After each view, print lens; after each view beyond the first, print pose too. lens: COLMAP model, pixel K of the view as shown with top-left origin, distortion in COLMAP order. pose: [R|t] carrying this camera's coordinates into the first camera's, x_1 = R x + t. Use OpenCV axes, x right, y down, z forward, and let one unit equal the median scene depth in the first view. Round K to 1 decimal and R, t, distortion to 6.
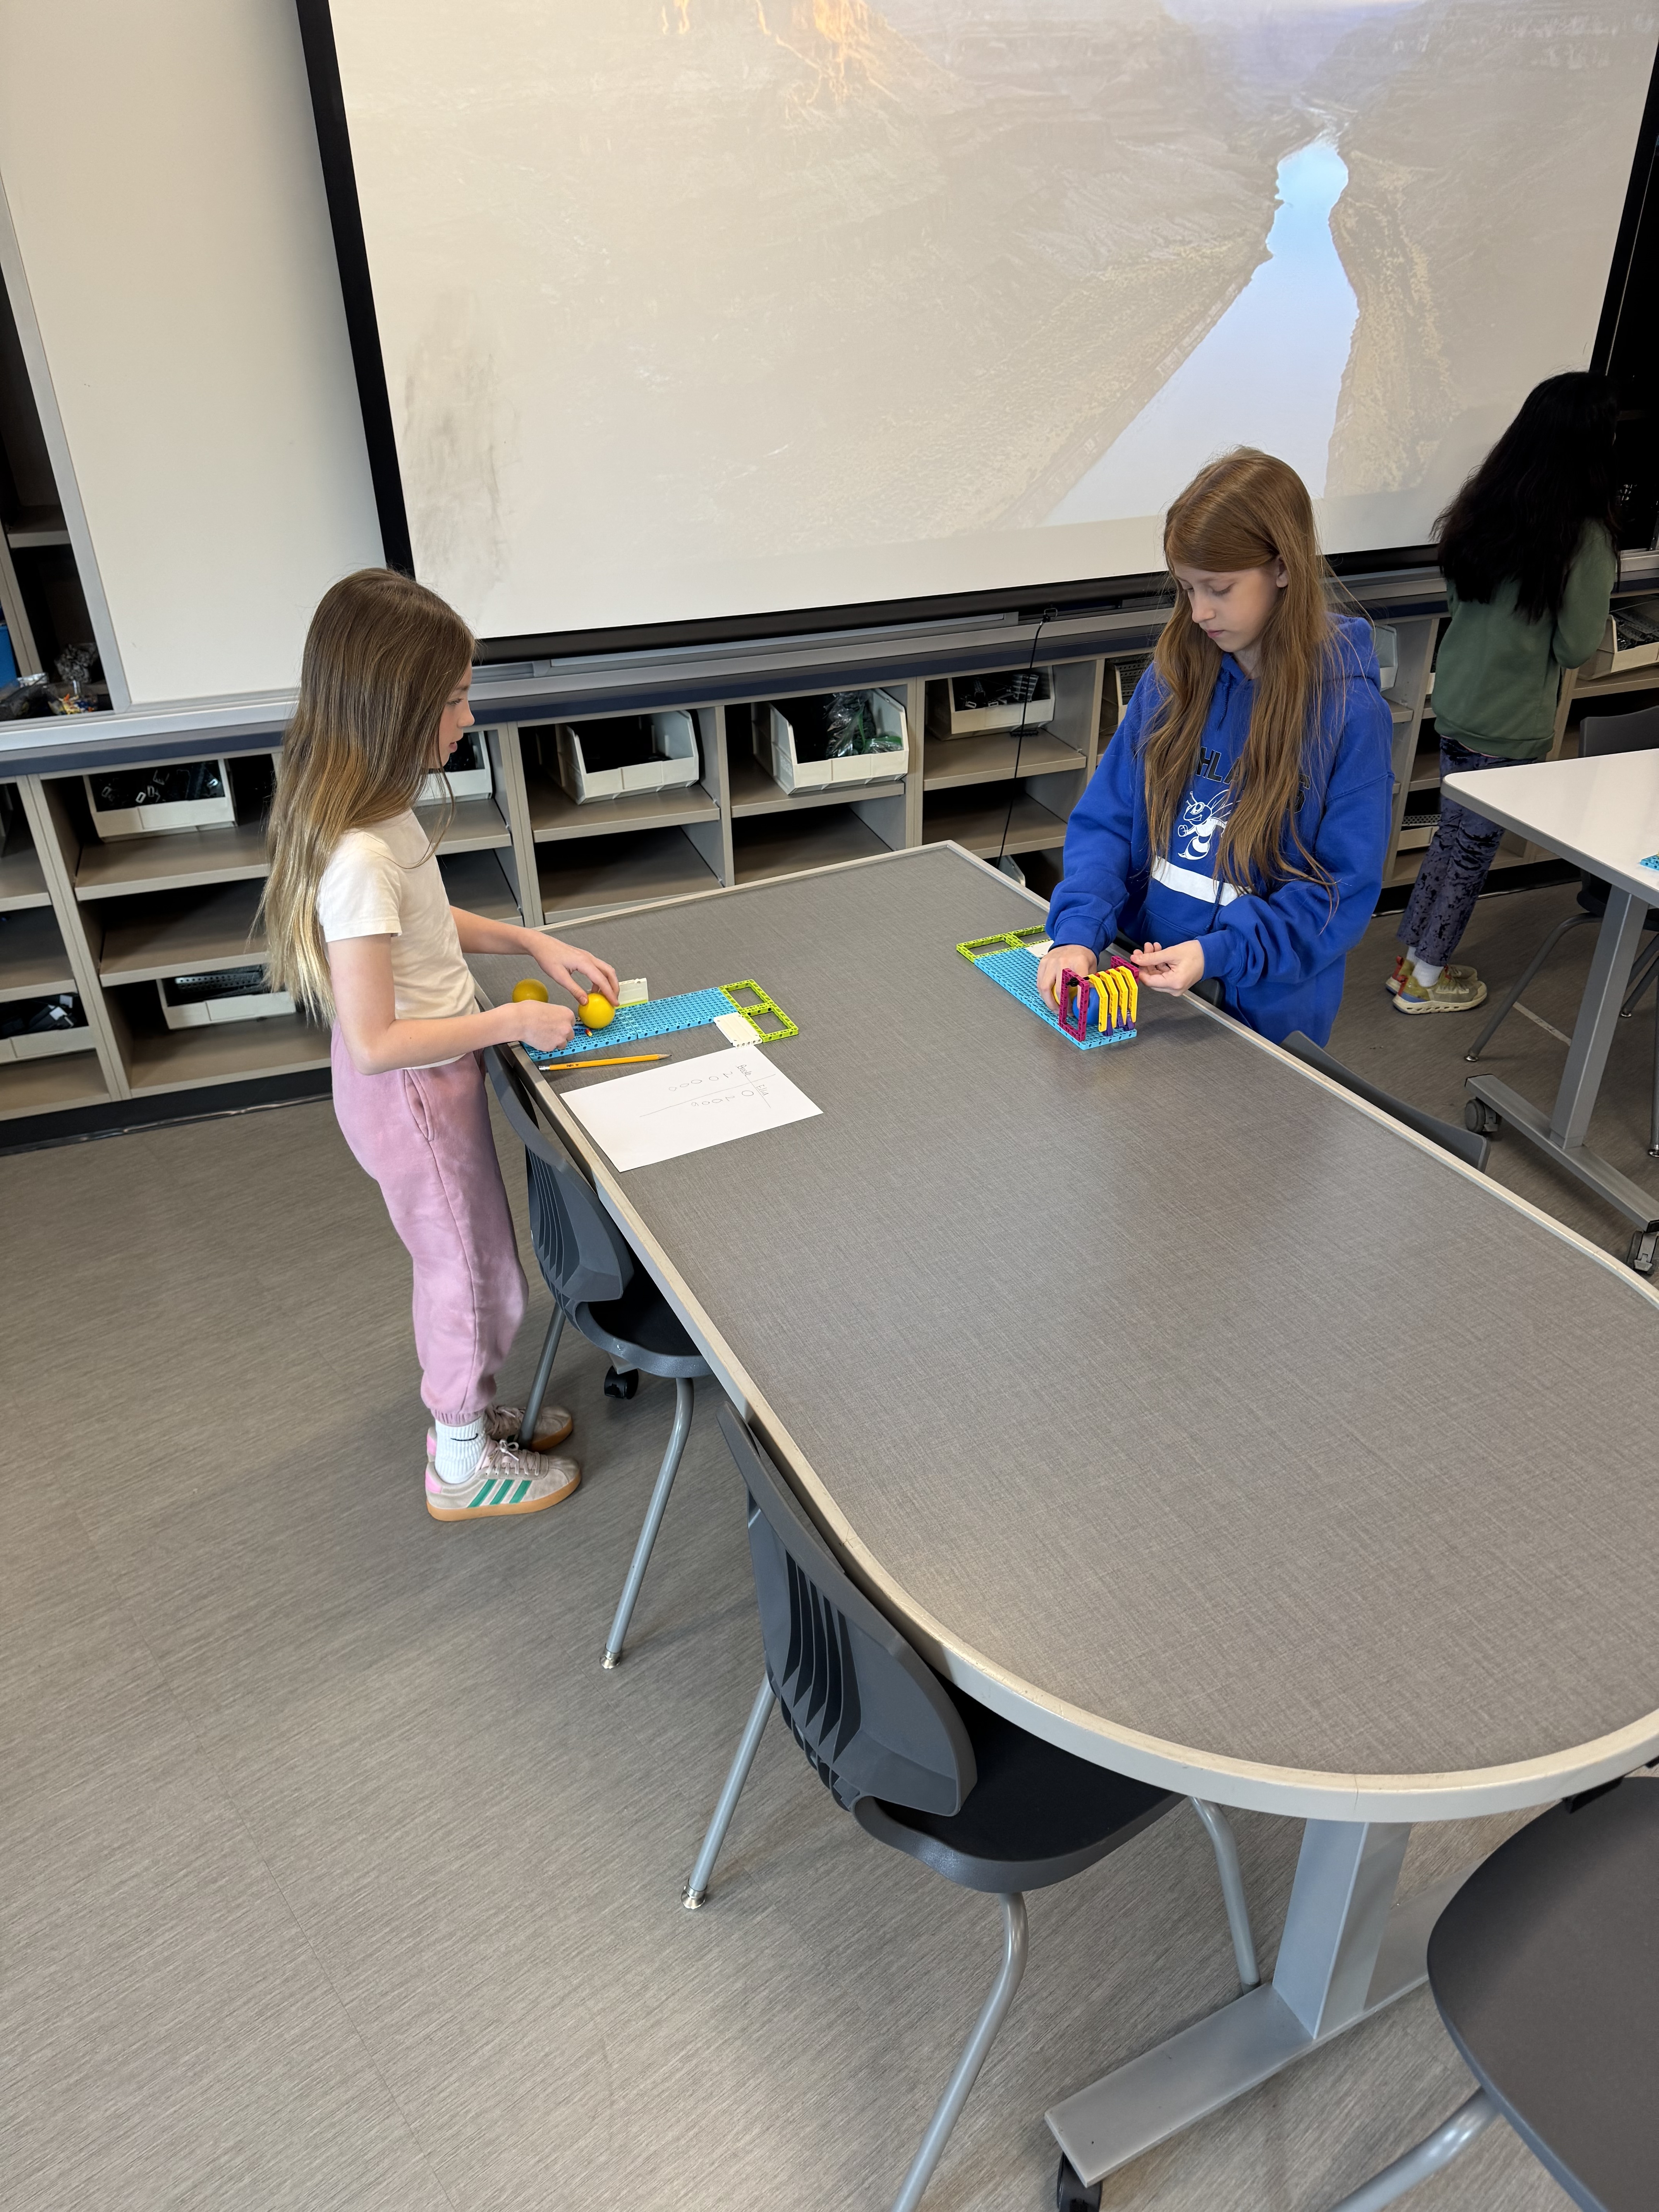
lens RADIAL K [[1660.0, 0, 883.8], [0, 1660.0, 1288.6], [0, 0, 1]] dist [0.192841, -0.227312]
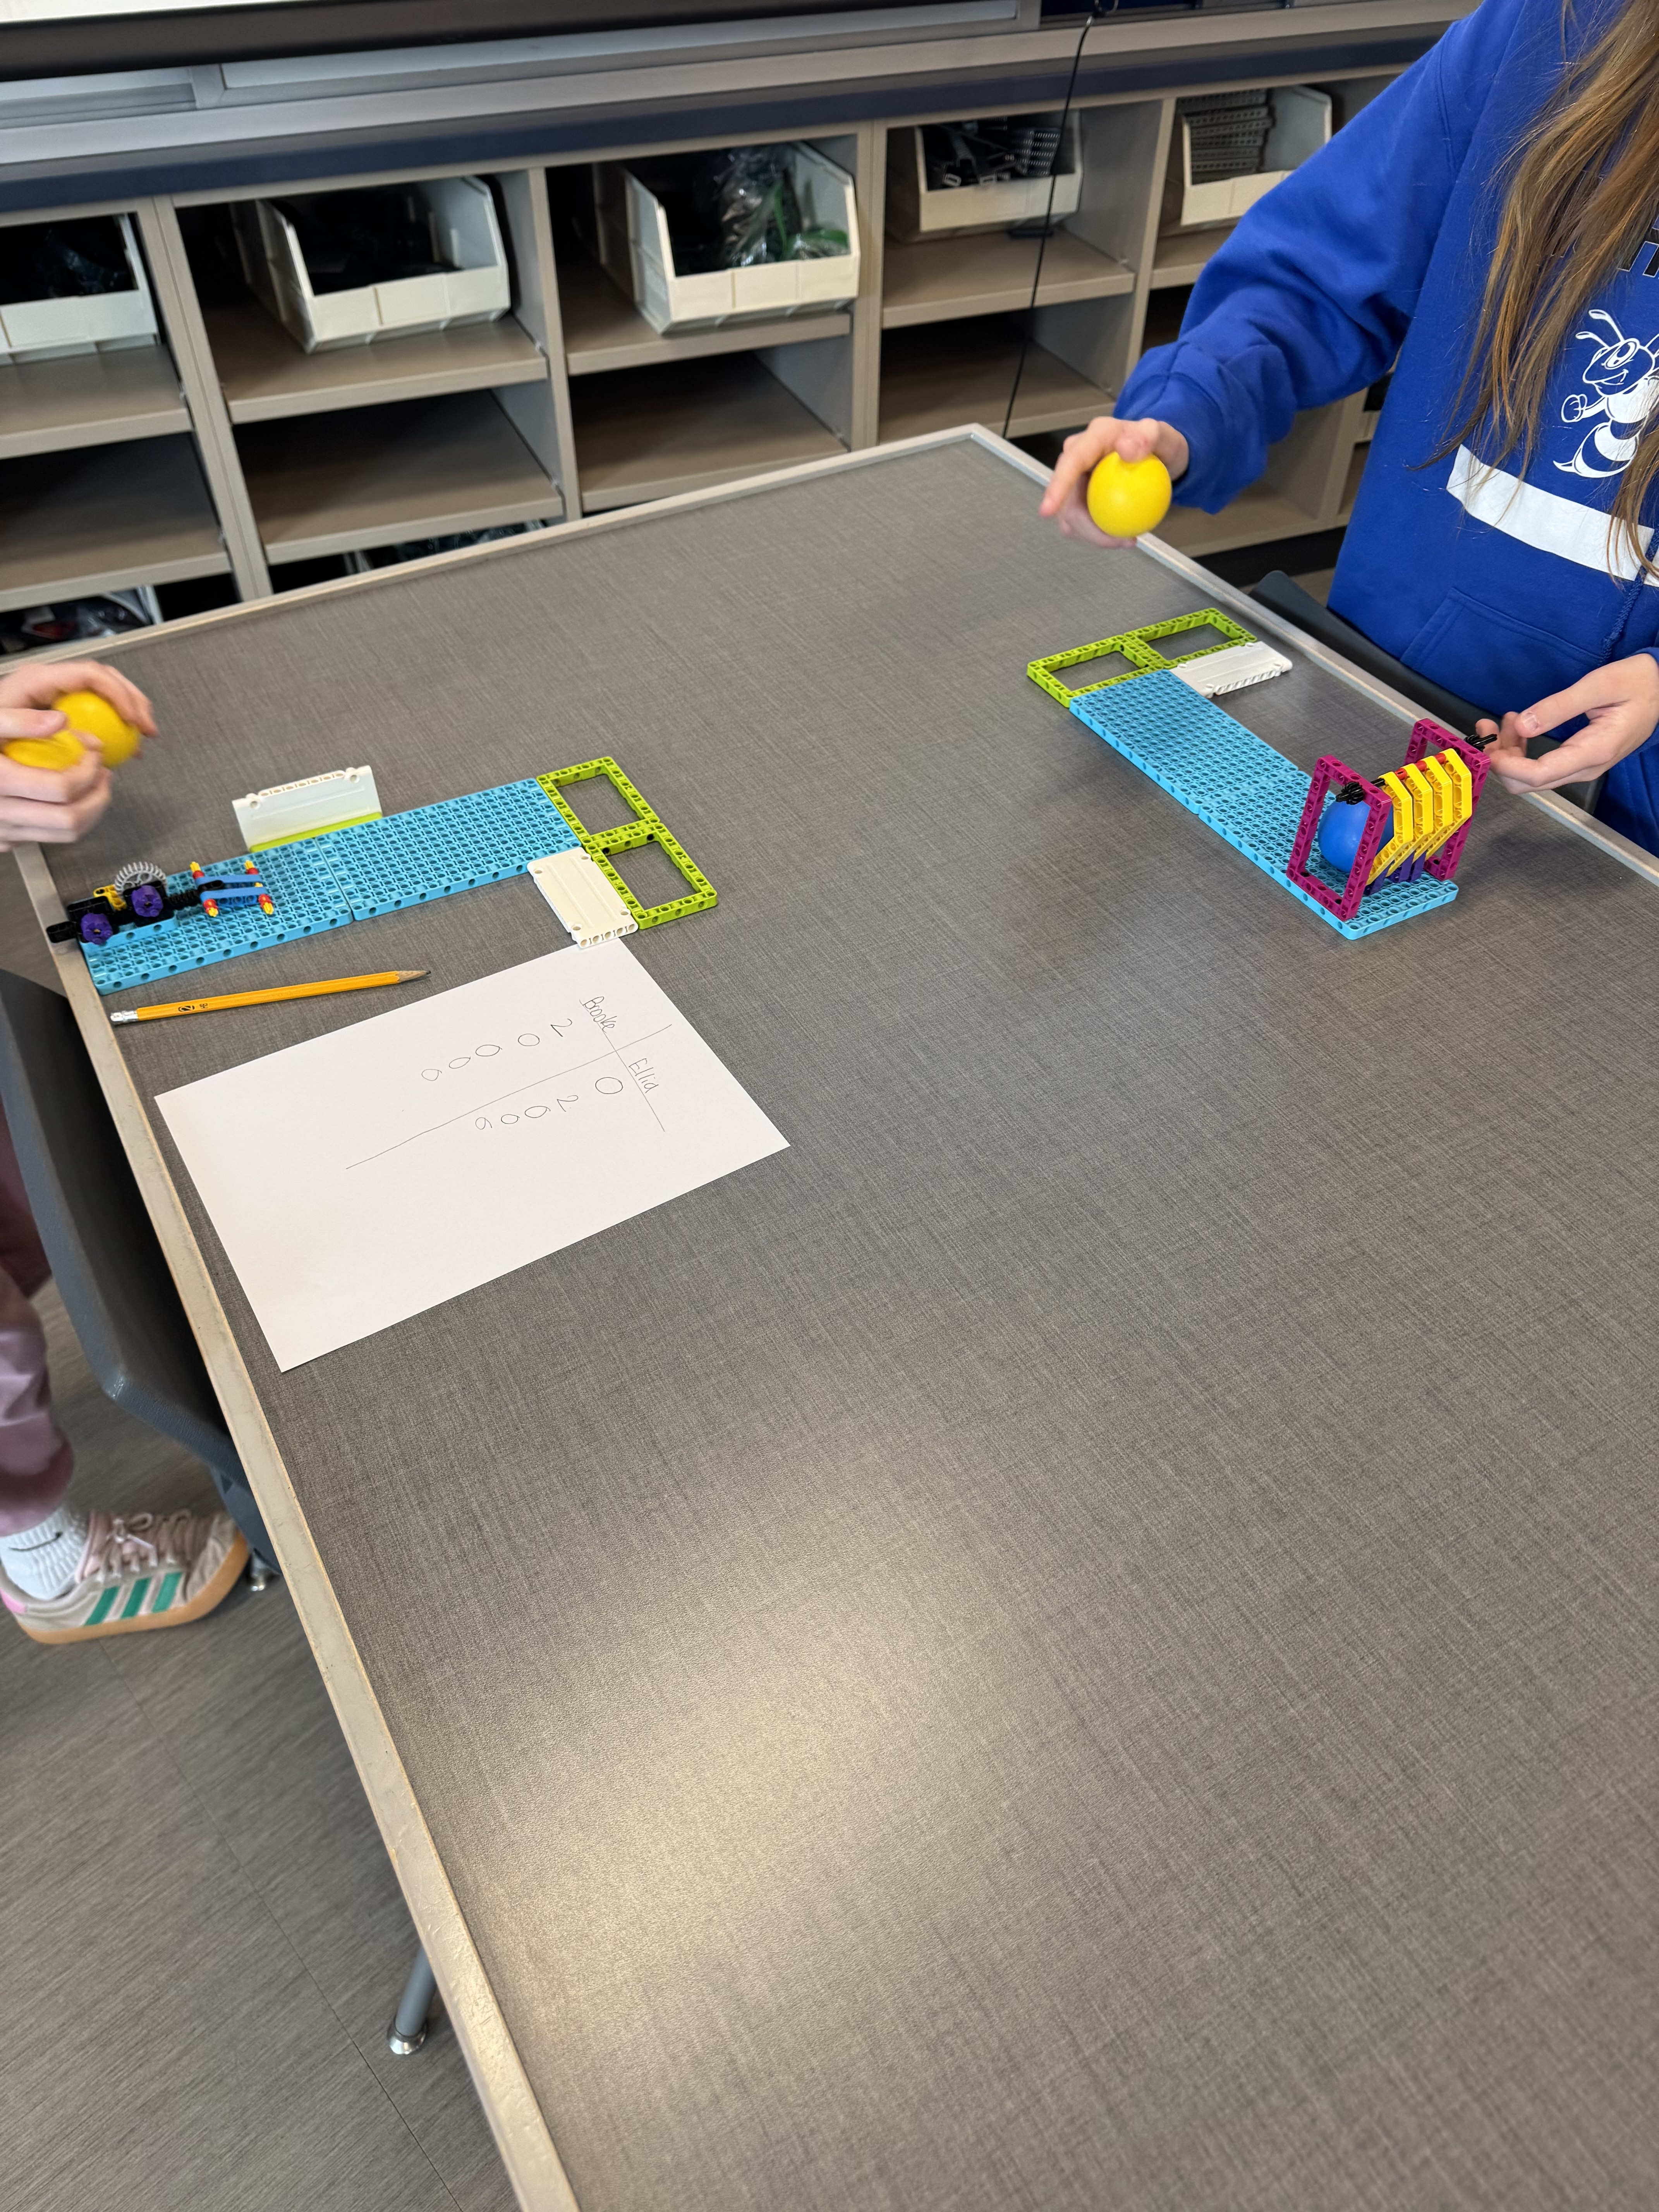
lens RADIAL K [[1660.0, 0, 883.8], [0, 1660.0, 1288.6], [0, 0, 1]] dist [0.192841, -0.227312]
pose [[0.998109, -0.027462, 0.055001, -0.021029], [0.015199, 0.977137, 0.212066, -0.090698], [-0.059567, -0.210828, 0.975706, 0.327178]]
